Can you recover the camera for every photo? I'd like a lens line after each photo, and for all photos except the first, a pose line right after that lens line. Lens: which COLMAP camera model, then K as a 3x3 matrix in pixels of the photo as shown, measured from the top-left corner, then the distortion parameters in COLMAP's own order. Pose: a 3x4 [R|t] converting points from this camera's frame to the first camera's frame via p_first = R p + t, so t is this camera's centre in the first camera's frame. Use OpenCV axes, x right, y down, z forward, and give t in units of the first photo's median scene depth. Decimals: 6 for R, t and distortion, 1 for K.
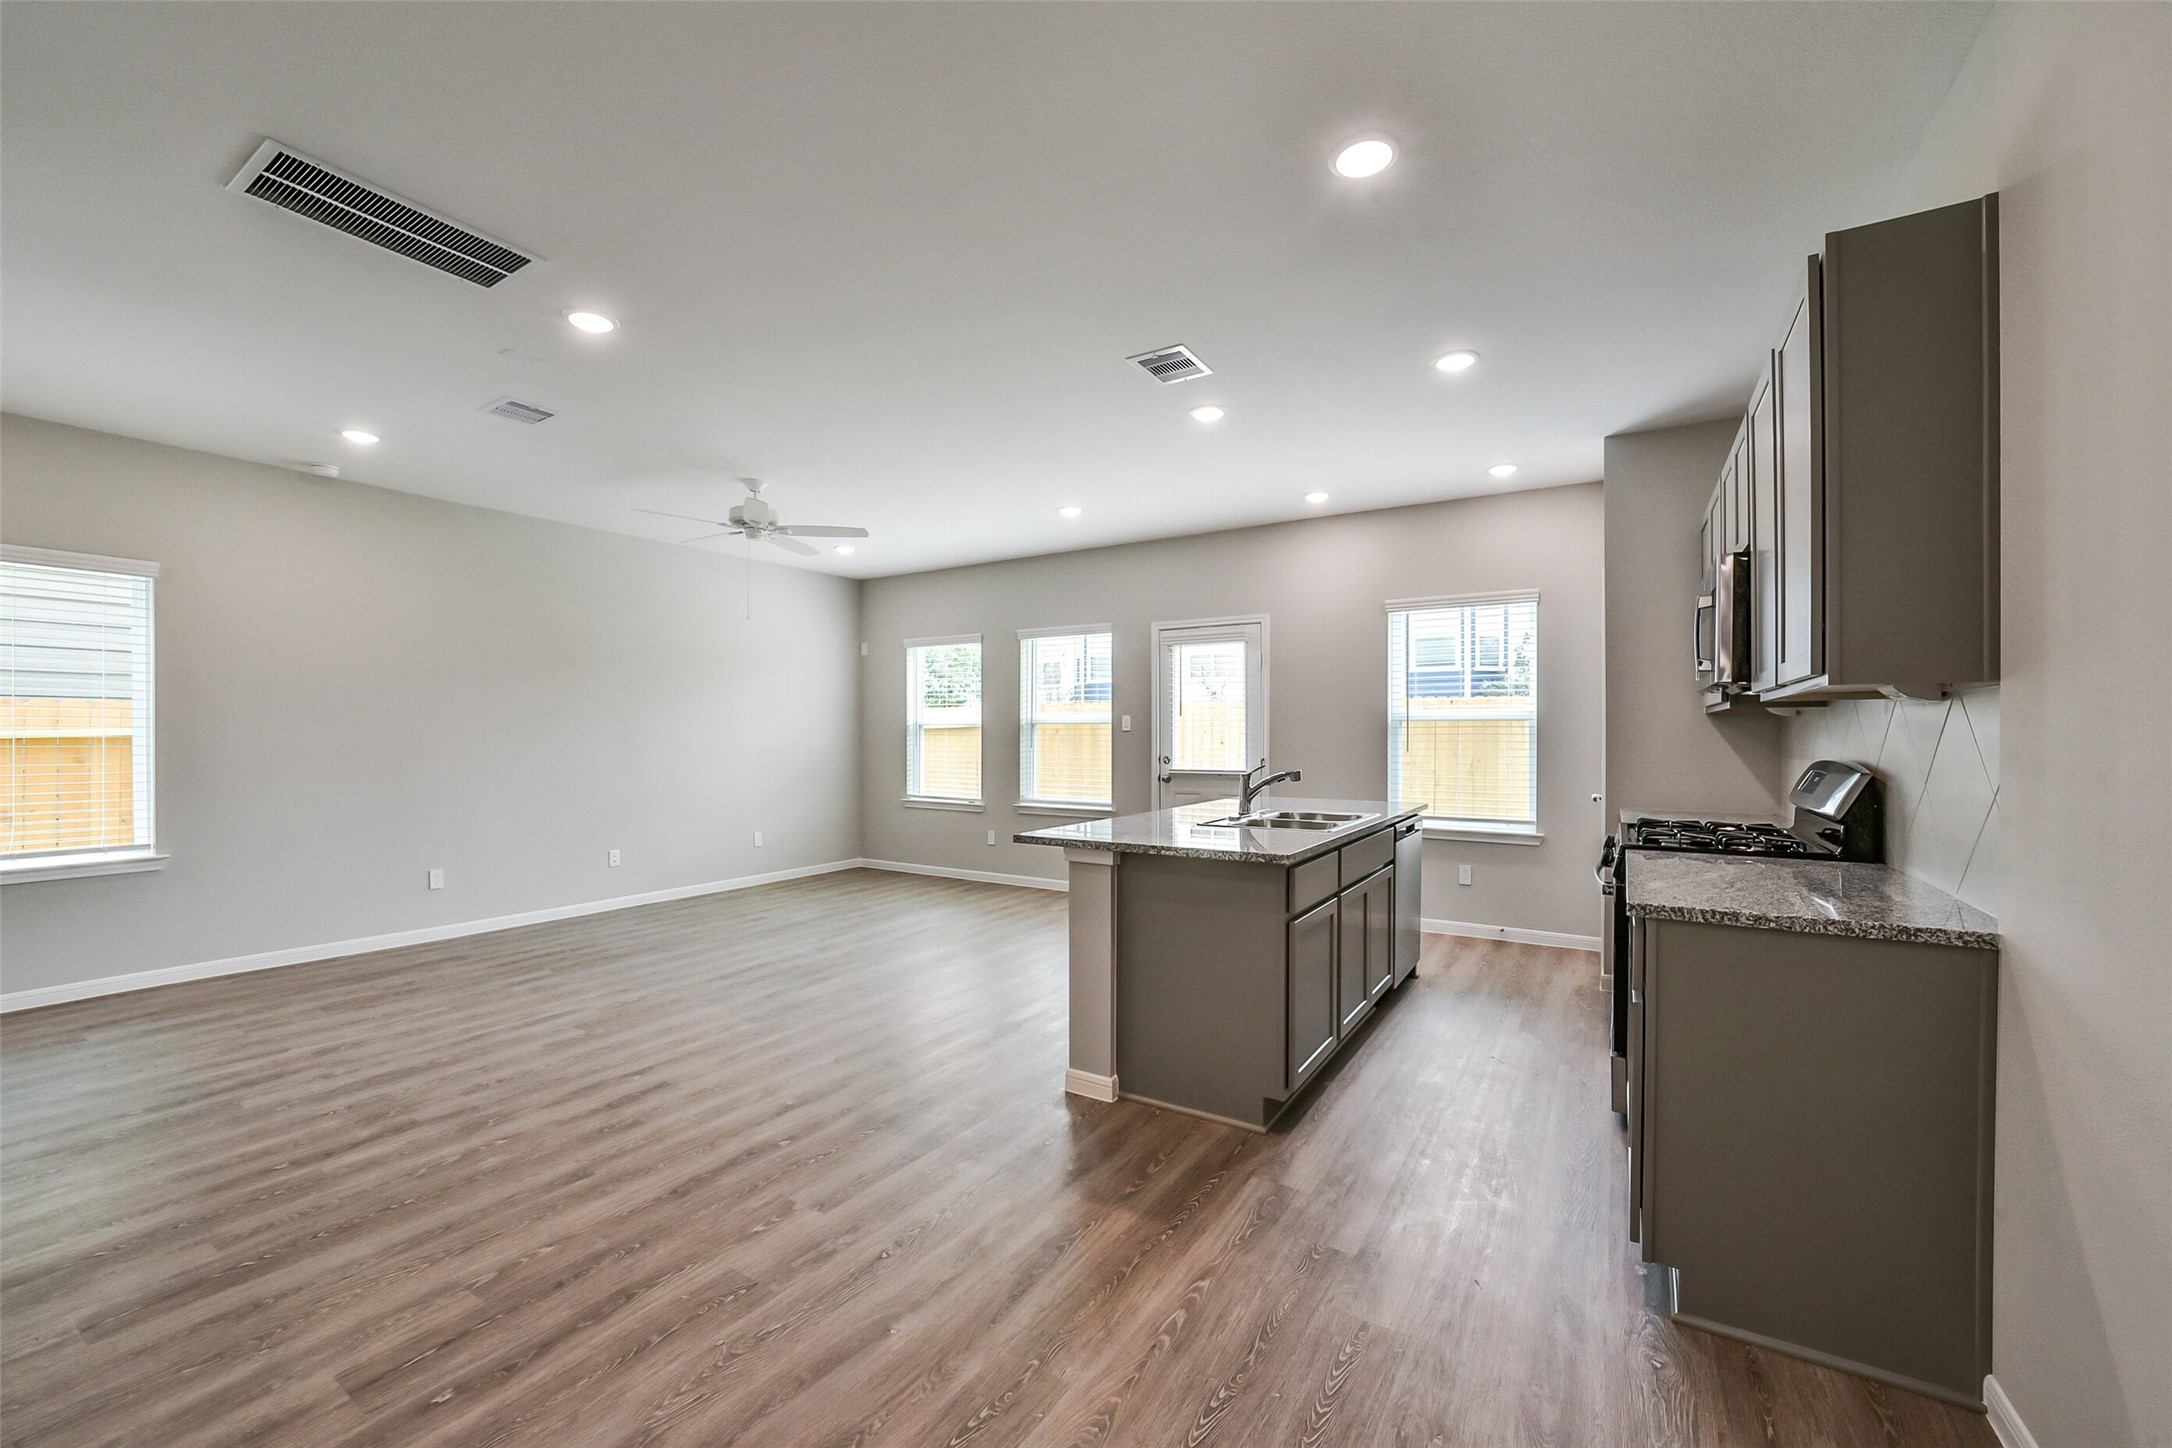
lens RADIAL K [[848.5, 0, 1092.2], [0, 848.5, 734.4], [0, 0, 1]] dist [-0.033810, 0.007092]
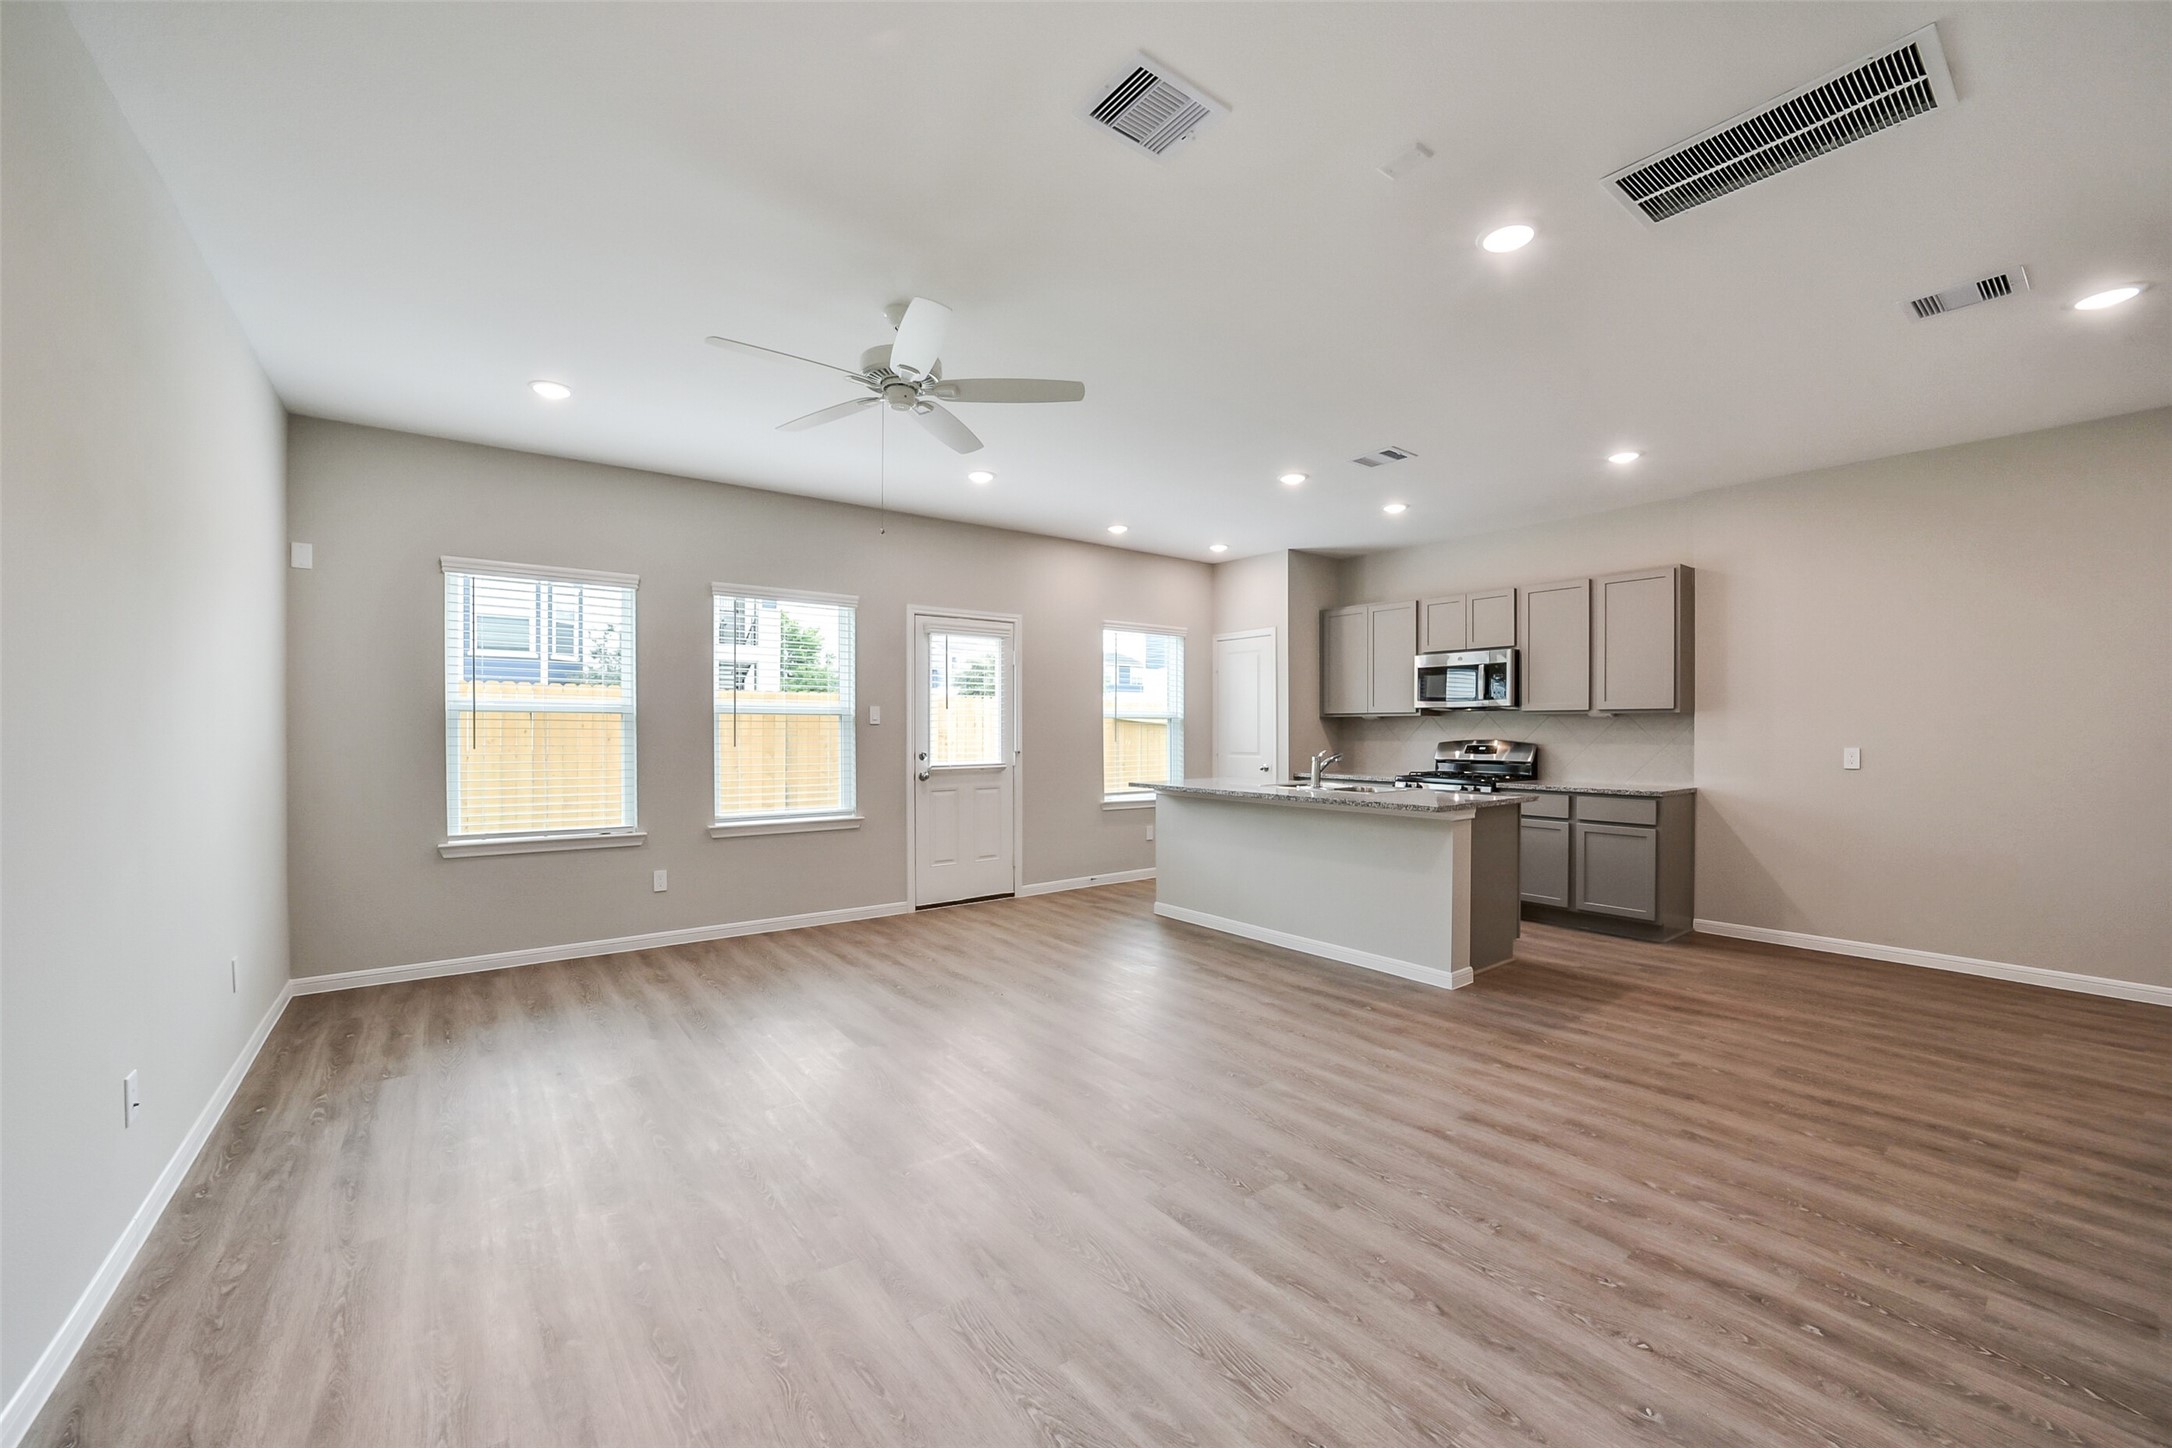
lens RADIAL K [[845.6, 0, 1101.3], [0, 845.6, 732.3], [0, 0, 1]] dist [-0.026023, 0.005875]
pose [[0.340694, -0.002352, 0.940171, -1.239635], [-0.001456, 0.999994, 0.003030, 0.002158], [-0.940173, -0.002401, 0.340689, 0.886154]]
